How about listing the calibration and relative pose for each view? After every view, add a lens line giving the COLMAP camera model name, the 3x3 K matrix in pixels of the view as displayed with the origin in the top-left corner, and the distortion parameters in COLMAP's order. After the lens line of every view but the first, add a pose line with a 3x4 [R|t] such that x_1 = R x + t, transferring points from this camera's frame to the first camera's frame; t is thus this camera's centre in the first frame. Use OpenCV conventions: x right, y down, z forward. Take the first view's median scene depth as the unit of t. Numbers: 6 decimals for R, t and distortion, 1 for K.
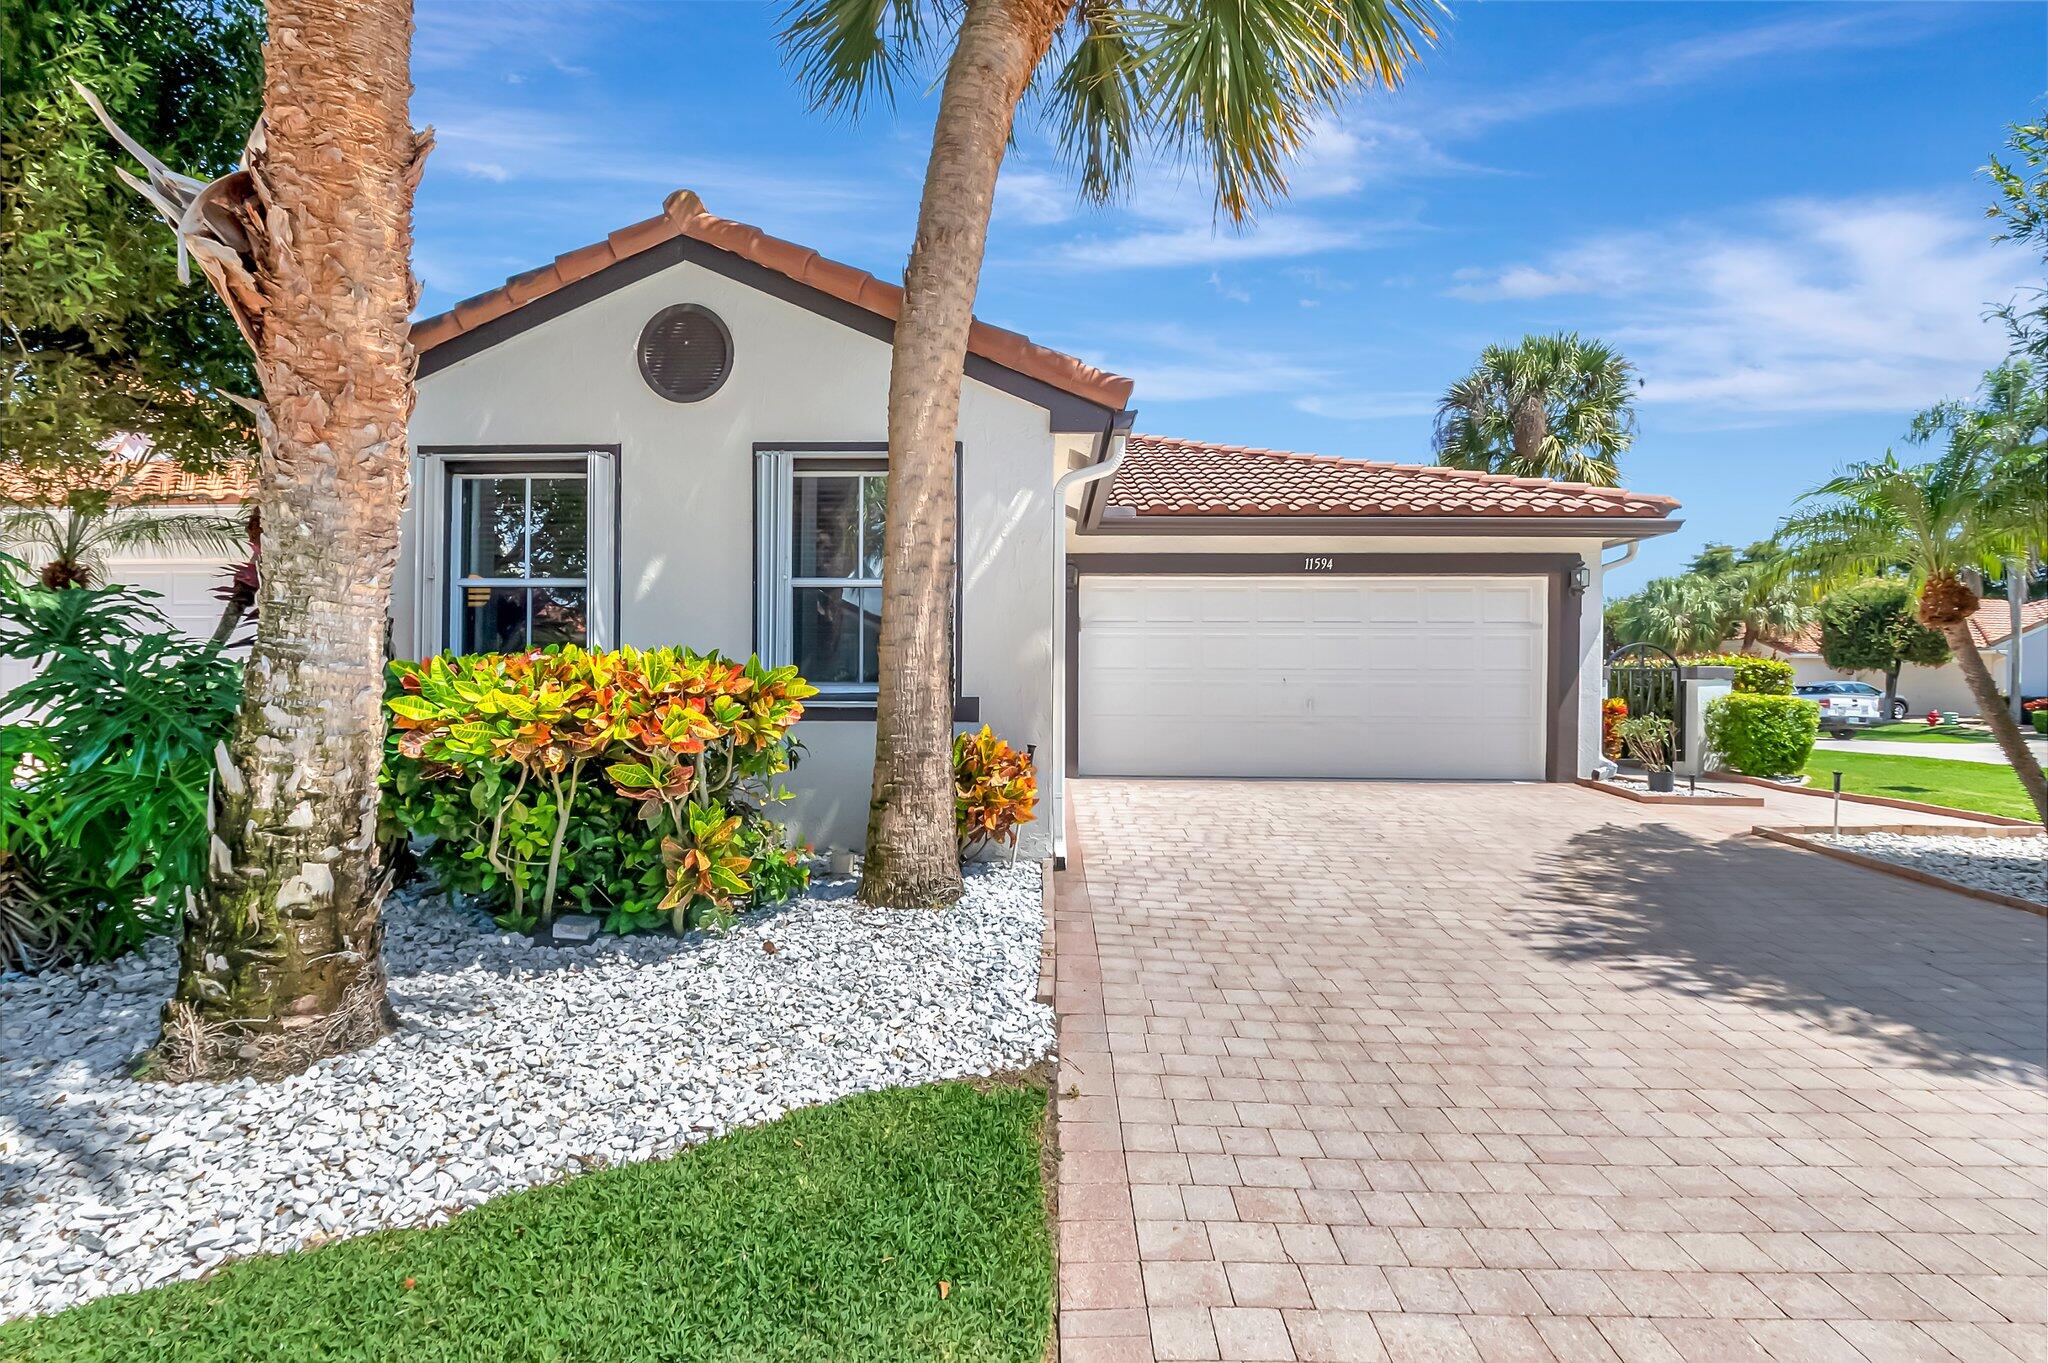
lens RADIAL K [[902.8, 0, 1028.1], [0, 902.8, 692.5], [0, 0, 1]] dist [0.001694, -0.008904]
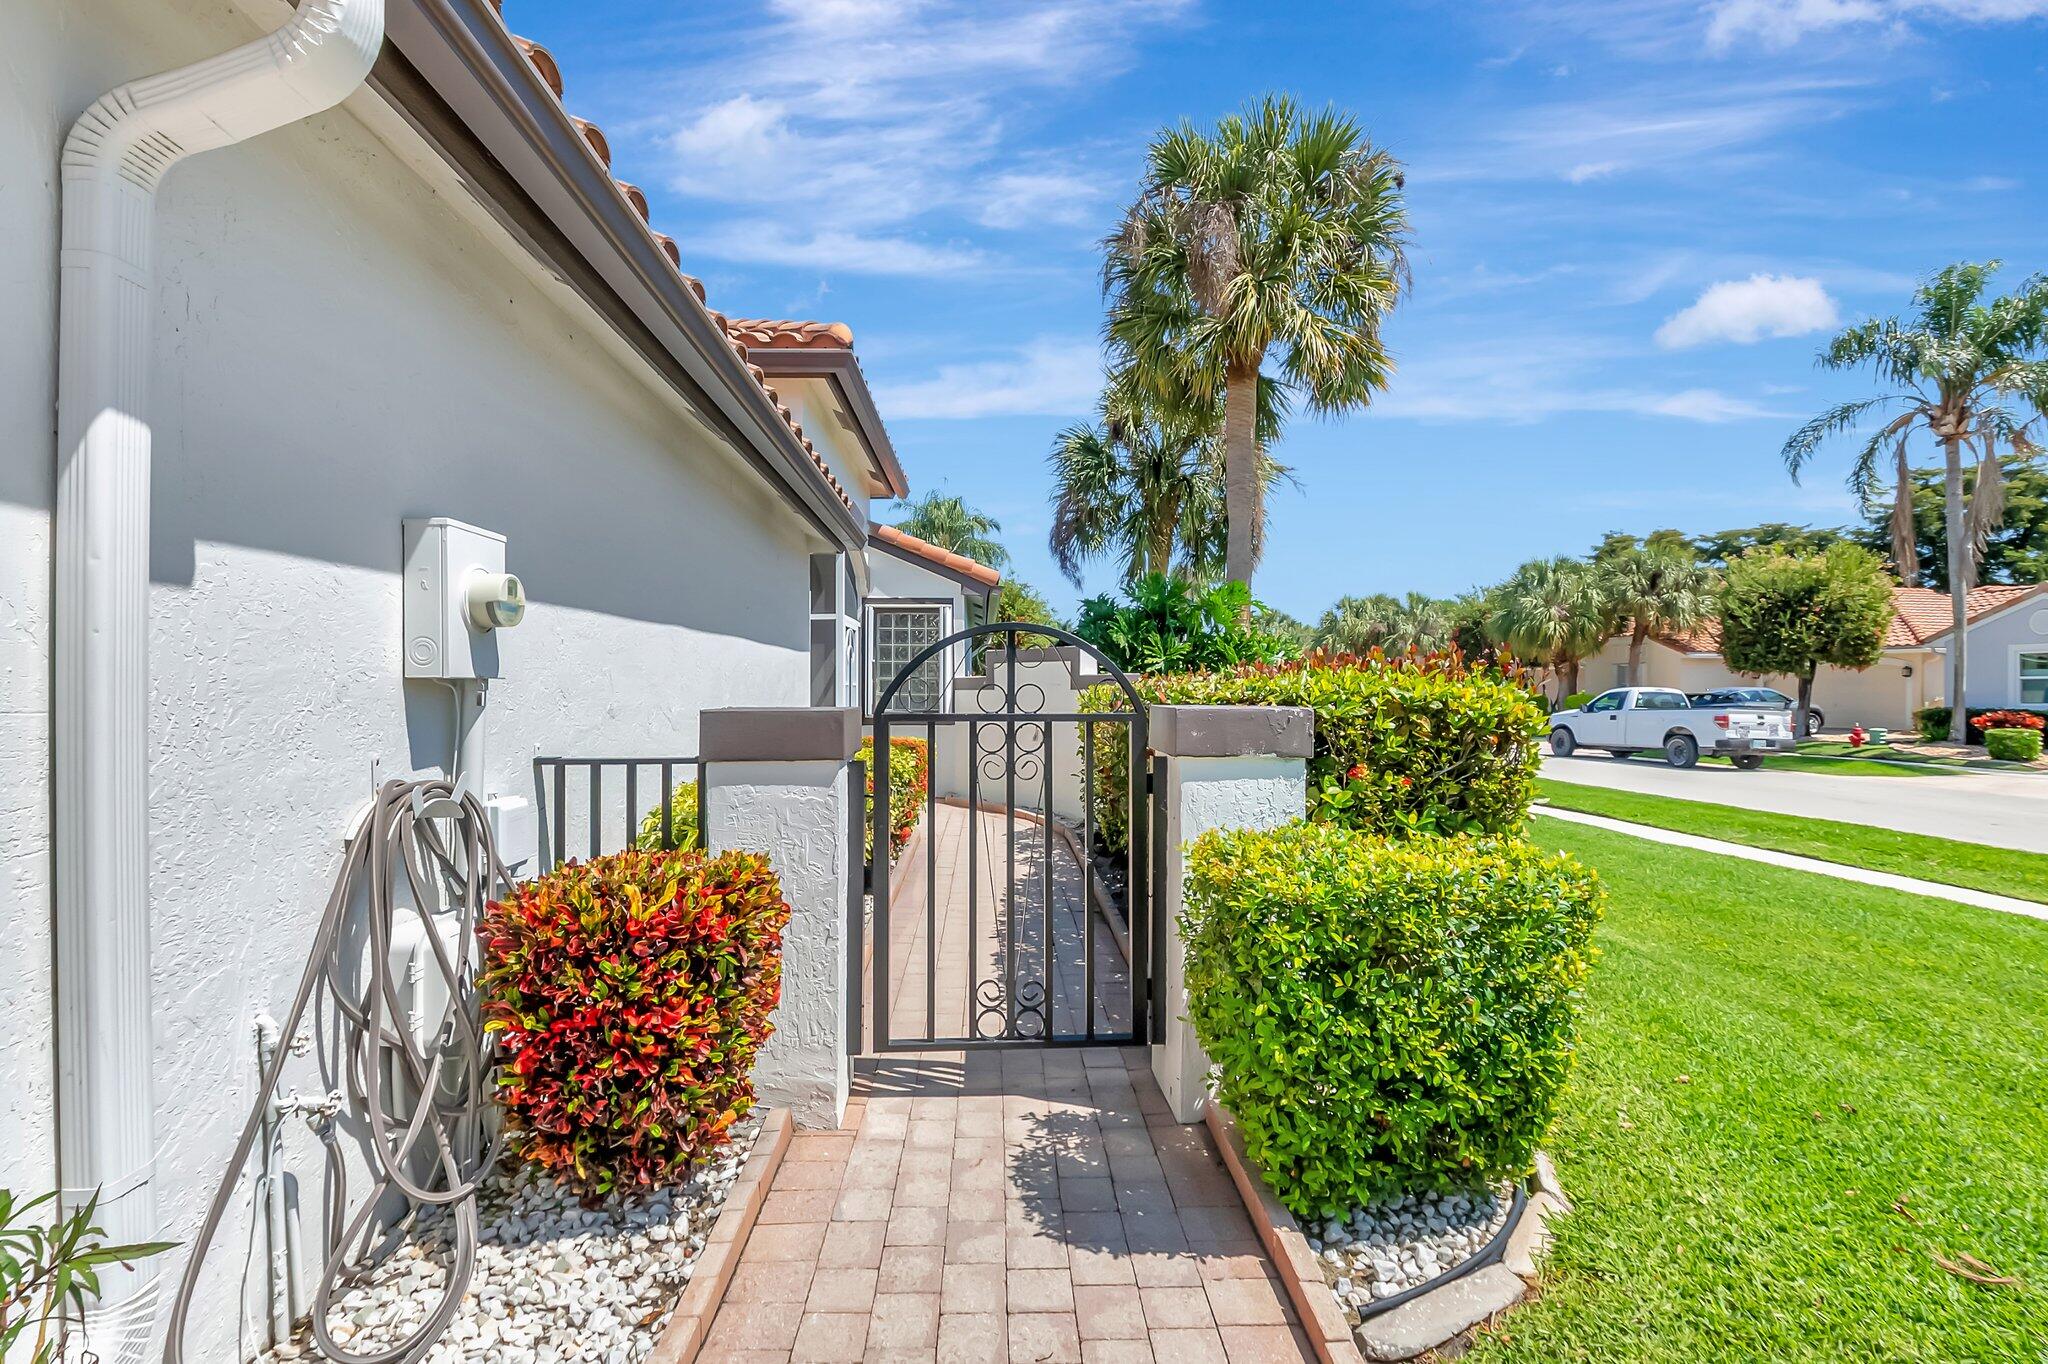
lens RADIAL K [[902.8, 0, 1028.1], [0, 902.8, 693.0], [0, 0, 1]] dist [0.001694, -0.008904]
pose [[0.998221, -0.004329, 0.059466, 0.222227], [0.004320, 0.999991, 0.000282, -0.011011], [-0.059467, -0.000025, 0.998230, 0.239939]]
